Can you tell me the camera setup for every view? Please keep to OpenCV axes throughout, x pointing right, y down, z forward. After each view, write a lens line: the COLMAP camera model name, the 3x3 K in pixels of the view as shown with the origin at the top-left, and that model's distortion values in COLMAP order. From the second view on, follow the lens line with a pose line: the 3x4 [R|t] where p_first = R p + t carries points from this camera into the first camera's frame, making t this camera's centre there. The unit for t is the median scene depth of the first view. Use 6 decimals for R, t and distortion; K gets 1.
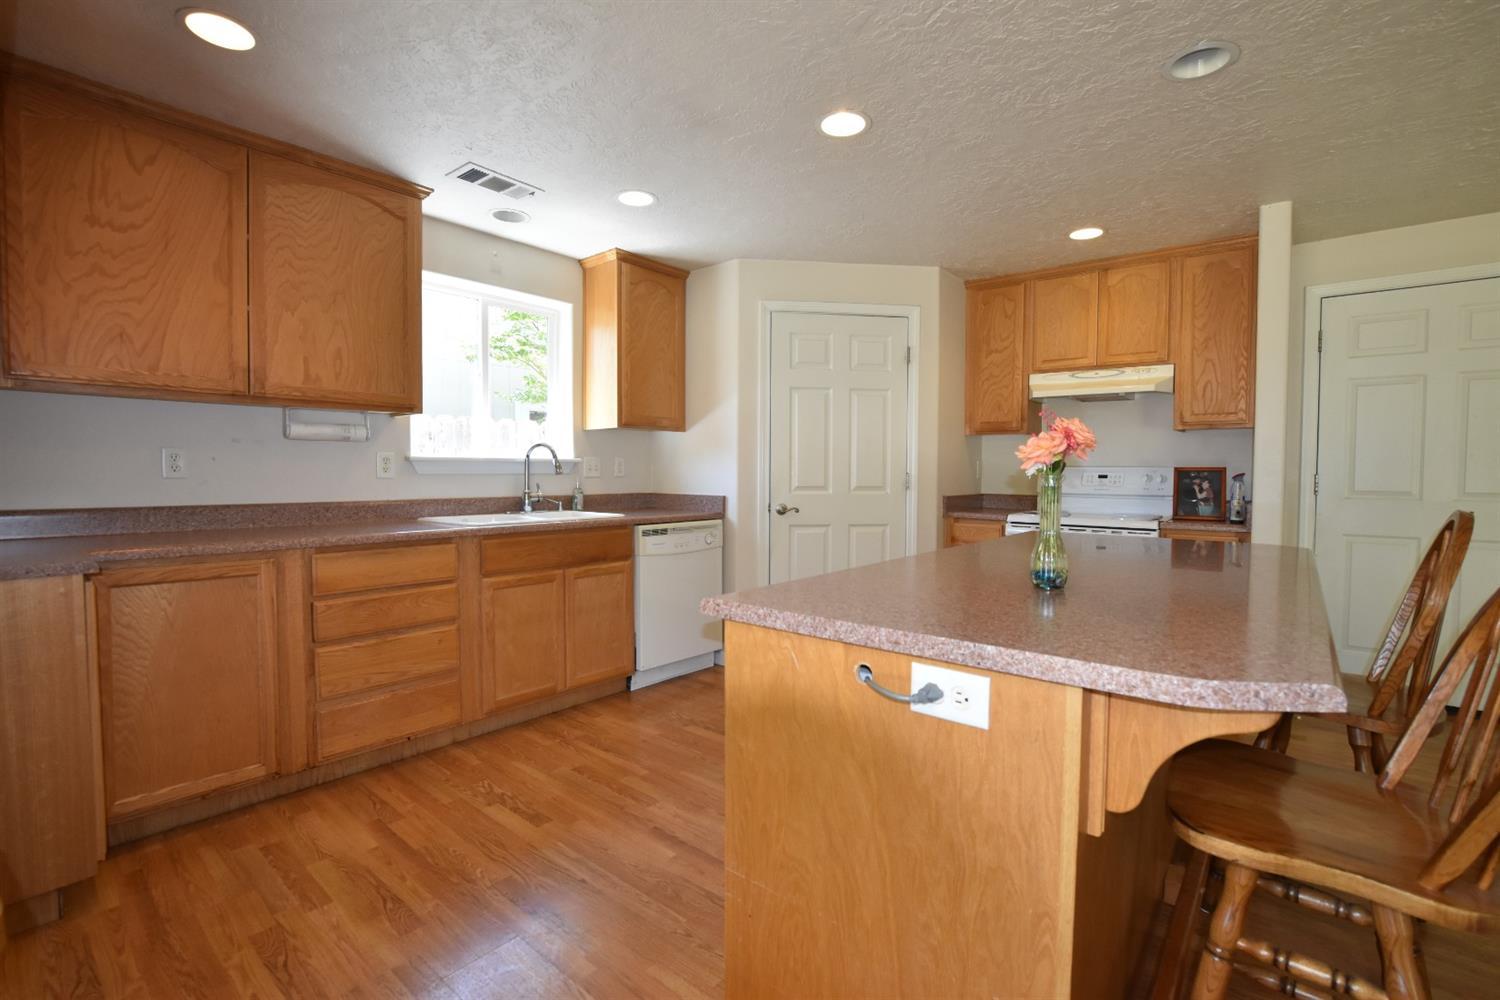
lens RADIAL K [[667.7, 0, 756.0], [0, 667.7, 499.8], [0, 0, 1]] dist [-0.040717, 0.008373]
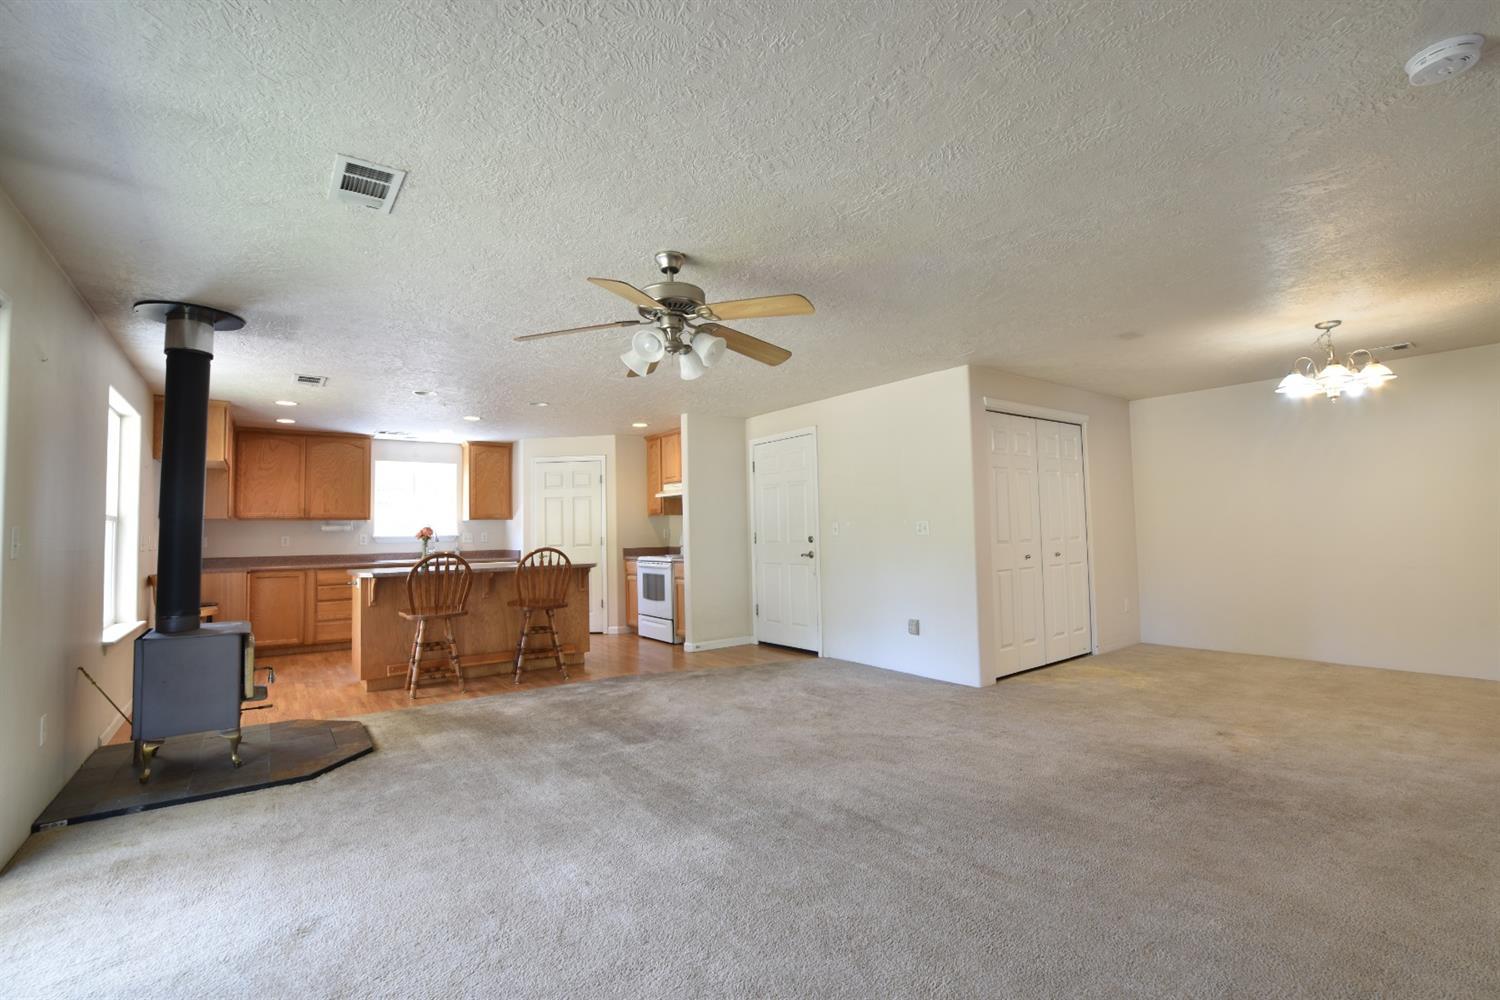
lens RADIAL K [[667.7, 0, 756.0], [0, 667.7, 499.8], [0, 0, 1]] dist [-0.040717, 0.008373]
pose [[0.970761, -0.039751, -0.236734, 1.291930], [0.018382, 0.995608, -0.091801, 0.045910], [0.239344, 0.084766, 0.967228, -0.940112]]
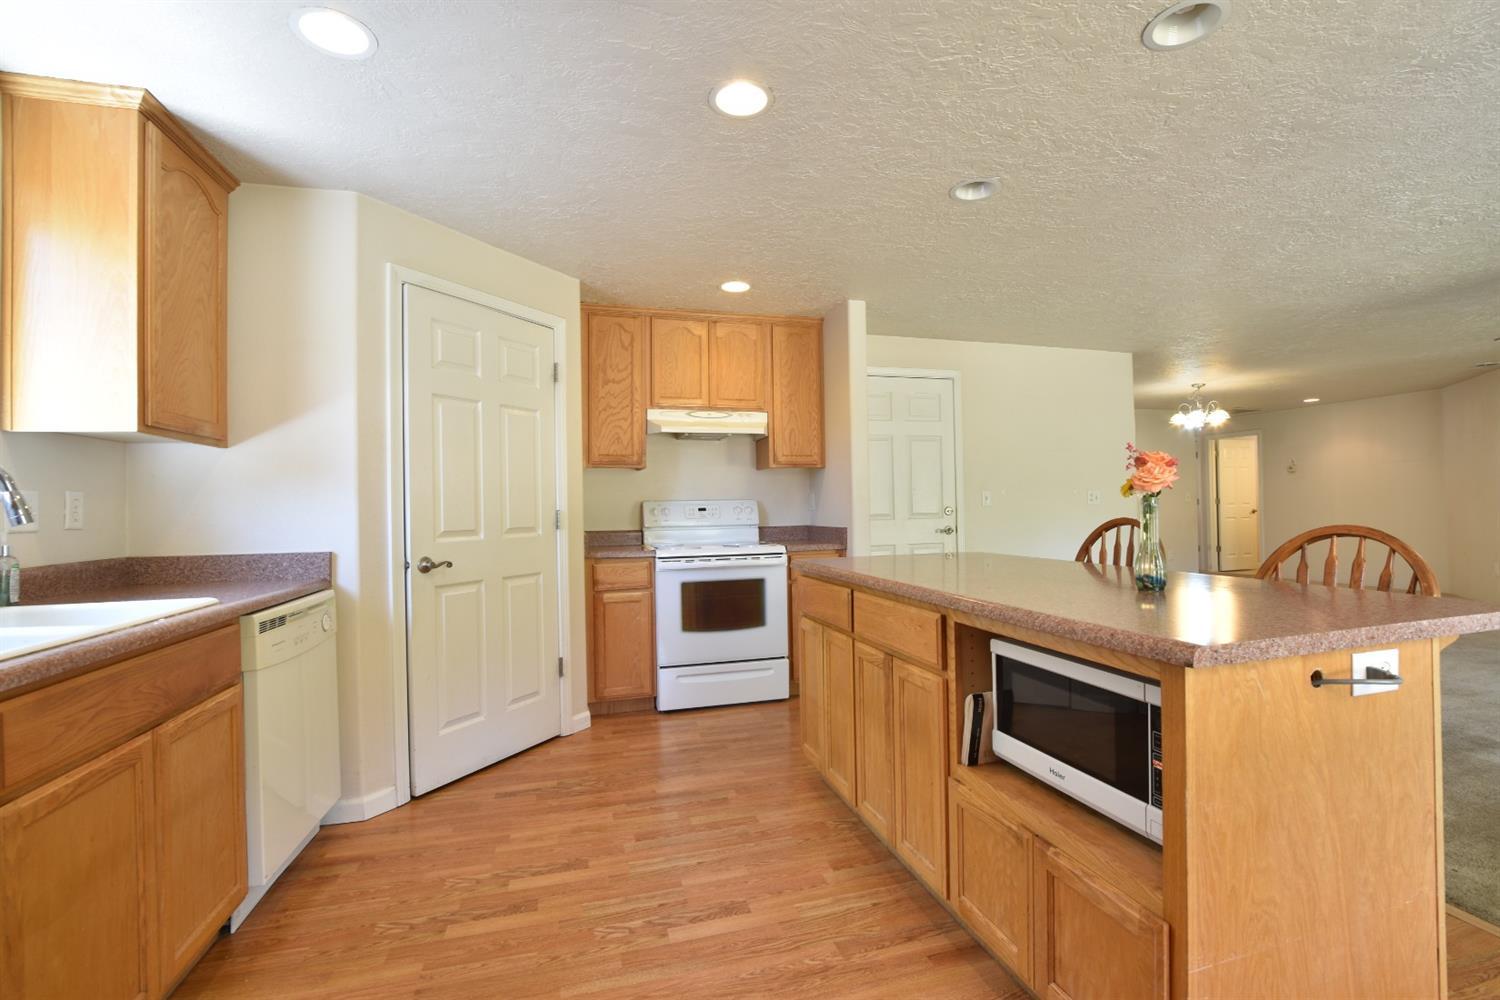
lens RADIAL K [[667.7, 0, 756.0], [0, 667.7, 499.8], [0, 0, 1]] dist [-0.040717, 0.008373]
pose [[0.563161, -0.007979, 0.826309, -0.368886], [0.057830, 0.997882, -0.029778, -0.014476], [-0.824321, 0.064555, 0.562430, 0.346888]]
